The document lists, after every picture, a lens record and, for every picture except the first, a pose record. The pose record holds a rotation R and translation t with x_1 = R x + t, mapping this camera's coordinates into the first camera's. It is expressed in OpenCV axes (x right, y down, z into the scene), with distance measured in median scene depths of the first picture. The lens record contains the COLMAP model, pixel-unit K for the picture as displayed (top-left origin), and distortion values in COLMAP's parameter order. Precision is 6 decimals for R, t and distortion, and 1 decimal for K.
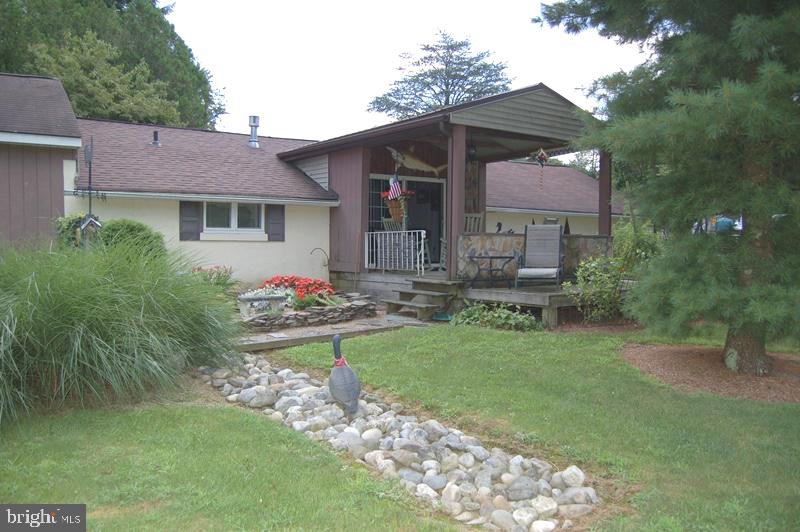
lens RADIAL K [[654.0, 0, 397.5], [0, 654.0, 270.9], [0, 0, 1]] dist [-0.063957, 0.000708]
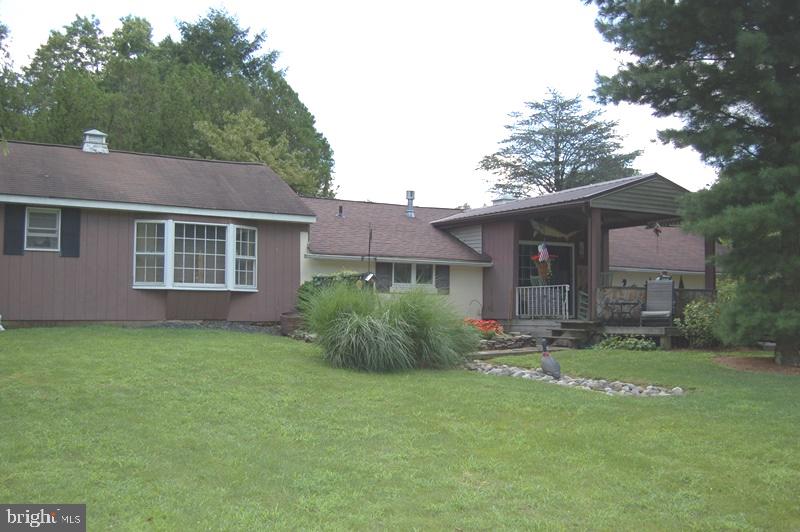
lens RADIAL K [[821.5, 0, 400.0], [0, 821.5, 266.0], [0, 0, 1]] dist [-0.040473, -0.009744]
pose [[0.996223, 0.000206, -0.086832, -0.144326], [-0.008669, 0.995237, -0.097097, 0.060145], [0.086399, 0.097483, 0.991480, -0.636847]]
